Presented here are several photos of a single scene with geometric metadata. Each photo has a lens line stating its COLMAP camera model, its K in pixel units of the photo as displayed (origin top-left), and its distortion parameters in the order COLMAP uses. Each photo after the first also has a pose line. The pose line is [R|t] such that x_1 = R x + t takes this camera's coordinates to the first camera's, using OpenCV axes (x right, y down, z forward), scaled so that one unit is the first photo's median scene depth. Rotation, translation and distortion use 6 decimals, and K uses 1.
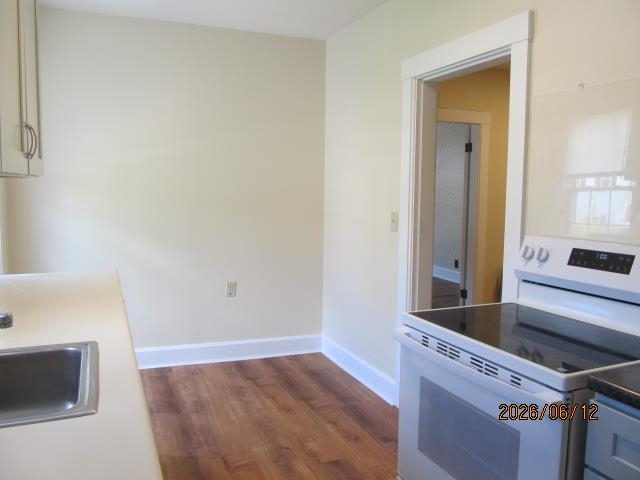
lens RADIAL K [[525.3, 0, 325.1], [0, 525.3, 241.0], [0, 0, 1]] dist [-0.062806, 0.017925]
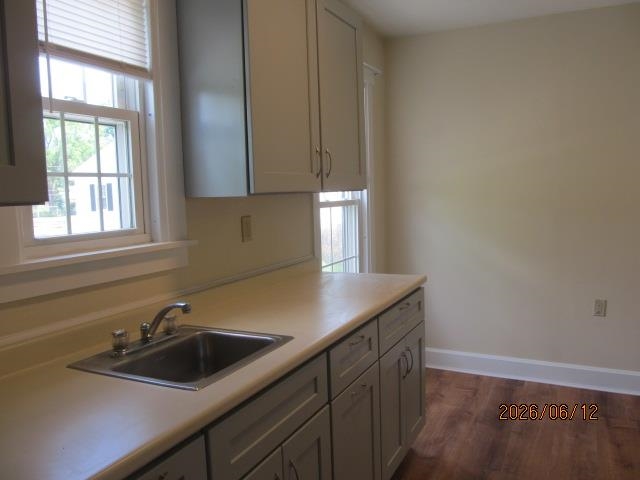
lens RADIAL K [[525.3, 0, 325.1], [0, 525.3, 241.0], [0, 0, 1]] dist [-0.062806, 0.017925]
pose [[0.660195, 0.039031, -0.750079, 0.201108], [-0.041457, 0.999020, 0.015496, -0.016226], [0.749949, 0.020866, 0.661166, 0.118190]]
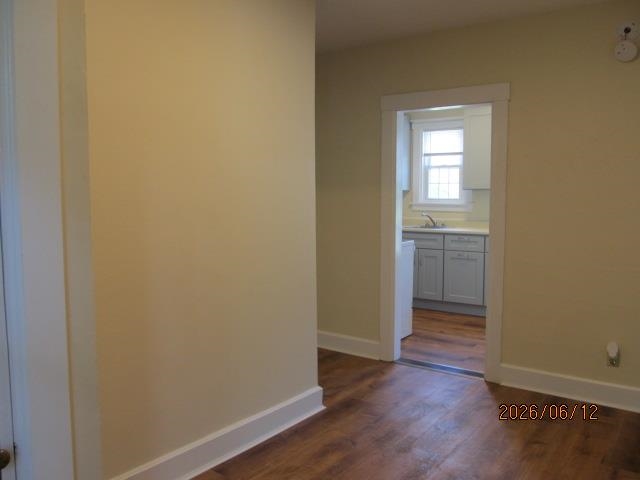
lens RADIAL K [[525.3, 0, 325.1], [0, 525.3, 241.0], [0, 0, 1]] dist [-0.062806, 0.017925]
pose [[-0.848788, 0.032716, -0.527720, 1.089673], [-0.064934, 0.984079, 0.165448, -0.145917], [0.524731, 0.174697, -0.833150, 1.723260]]
